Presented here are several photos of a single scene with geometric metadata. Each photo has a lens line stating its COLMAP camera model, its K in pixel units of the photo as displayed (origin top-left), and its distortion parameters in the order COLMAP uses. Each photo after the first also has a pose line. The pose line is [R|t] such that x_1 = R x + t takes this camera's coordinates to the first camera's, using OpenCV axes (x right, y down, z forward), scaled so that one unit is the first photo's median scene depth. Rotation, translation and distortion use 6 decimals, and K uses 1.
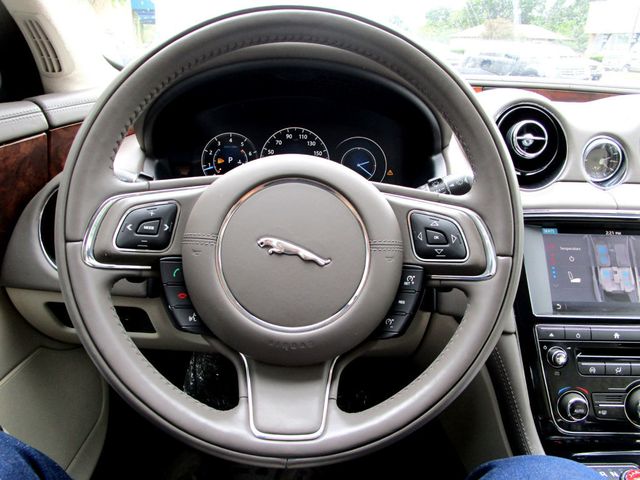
lens RADIAL K [[471.2, 0, 320.0], [0, 471.2, 240.0], [0, 0, 1]] dist [-0.030971, 0.002622]
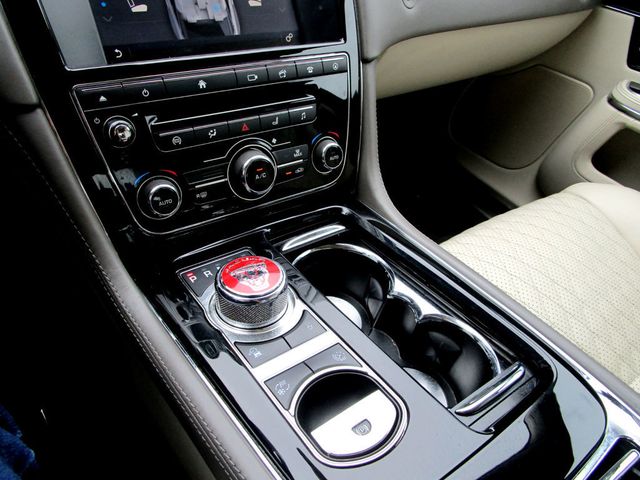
lens RADIAL K [[471.2, 0, 320.0], [0, 471.2, 240.0], [0, 0, 1]] dist [-0.030971, 0.002622]
pose [[0.820876, -0.306020, 0.482198, 0.376740], [0.086776, 0.901352, 0.424305, 0.134626], [-0.564475, -0.306458, 0.766453, 0.297465]]
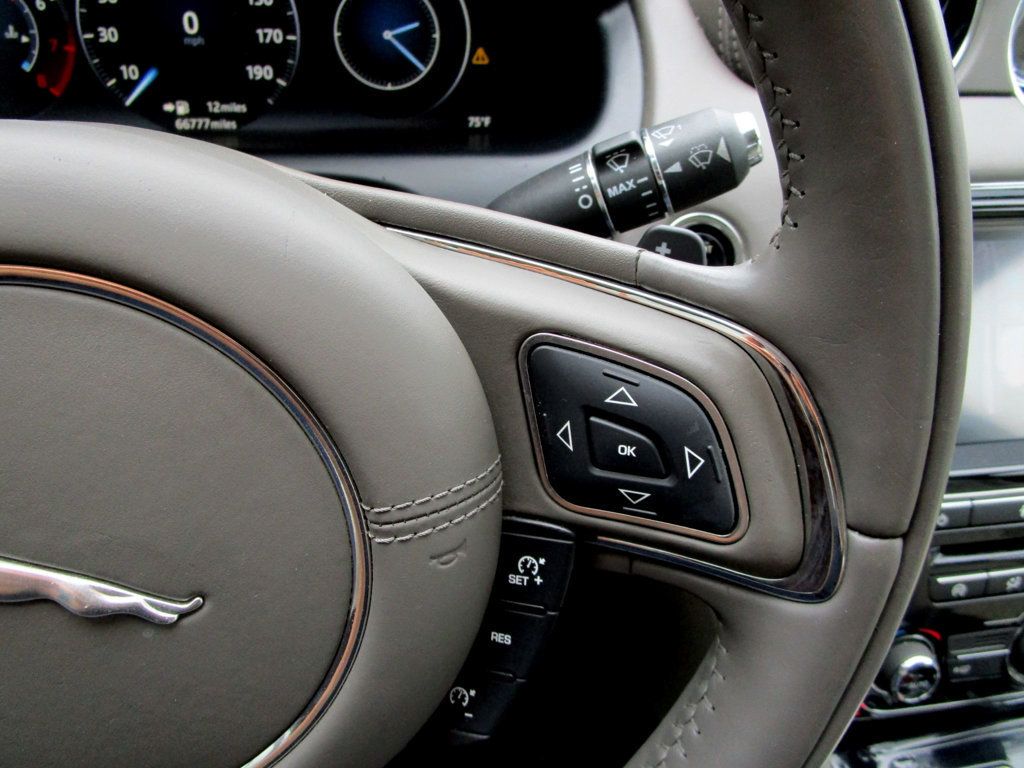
lens RADIAL K [[753.8, 0, 512.0], [0, 753.8, 384.0], [0, 0, 1]] dist [-0.030971, 0.002622]
pose [[0.988792, -0.069202, 0.132291, 0.103190], [0.016321, 0.930879, 0.364963, -0.151077], [-0.148403, -0.358714, 0.921575, 0.498423]]
